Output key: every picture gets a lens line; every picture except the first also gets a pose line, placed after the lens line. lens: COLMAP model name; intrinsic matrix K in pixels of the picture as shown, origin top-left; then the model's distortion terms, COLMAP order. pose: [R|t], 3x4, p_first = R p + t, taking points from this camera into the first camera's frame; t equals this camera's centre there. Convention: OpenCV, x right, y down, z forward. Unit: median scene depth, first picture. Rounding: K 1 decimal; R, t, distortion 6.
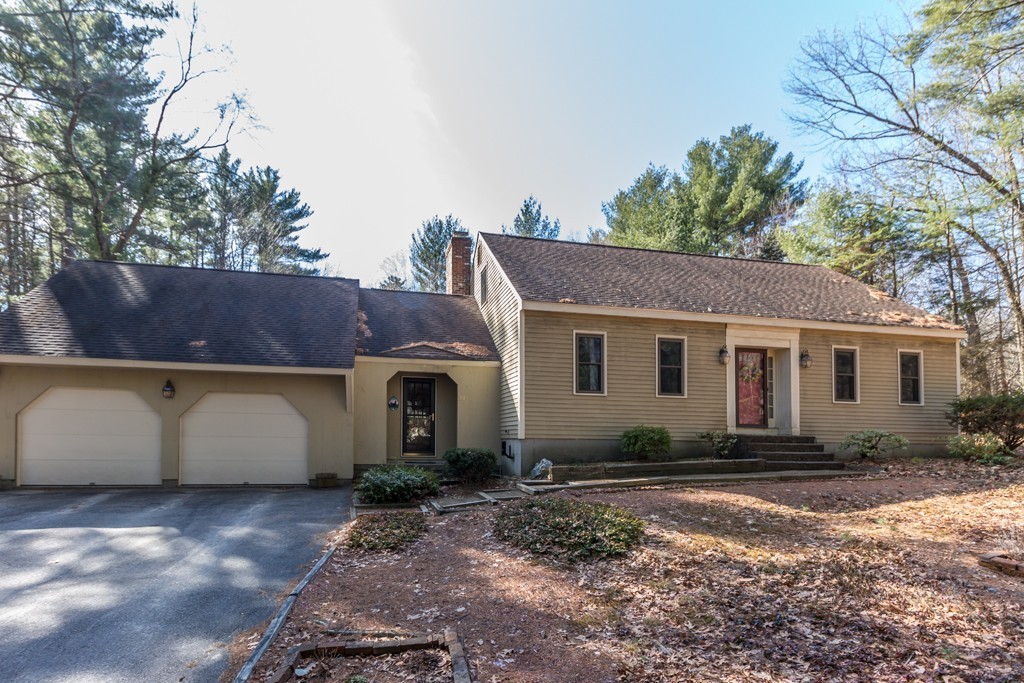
lens RADIAL K [[557.6, 0, 451.9], [0, 557.6, 421.7], [0, 0, 1]] dist [0.003475, 0.001670]
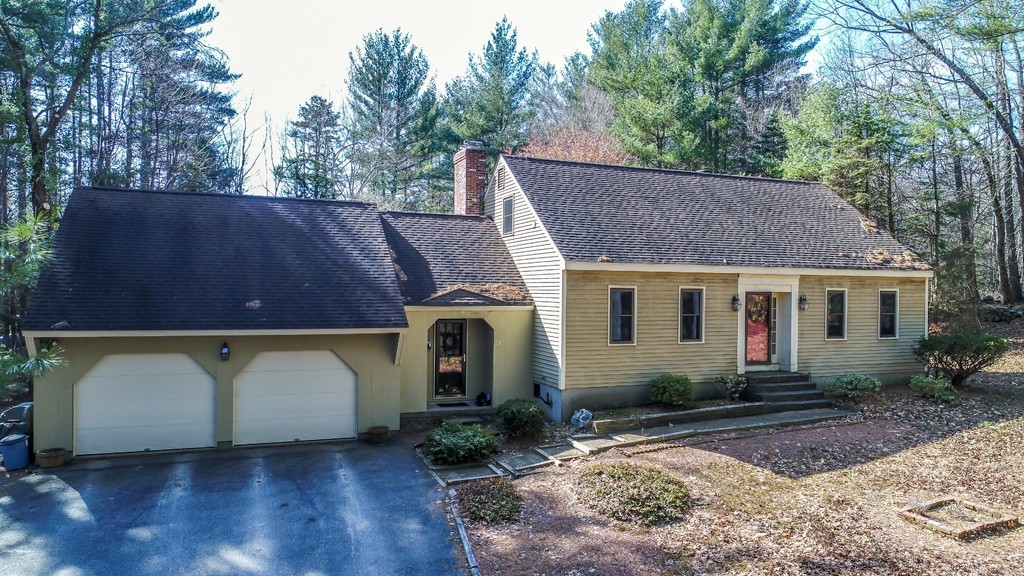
lens RADIAL K [[765.9, 0, 515.3], [0, 765.9, 289.7], [0, 0, 1]] dist [-0.001301, -0.005657]
pose [[0.979362, 0.005063, 0.202051, -0.236484], [-0.012626, 0.999266, 0.036160, -0.192502], [-0.201719, -0.037965, 0.978707, -0.373954]]
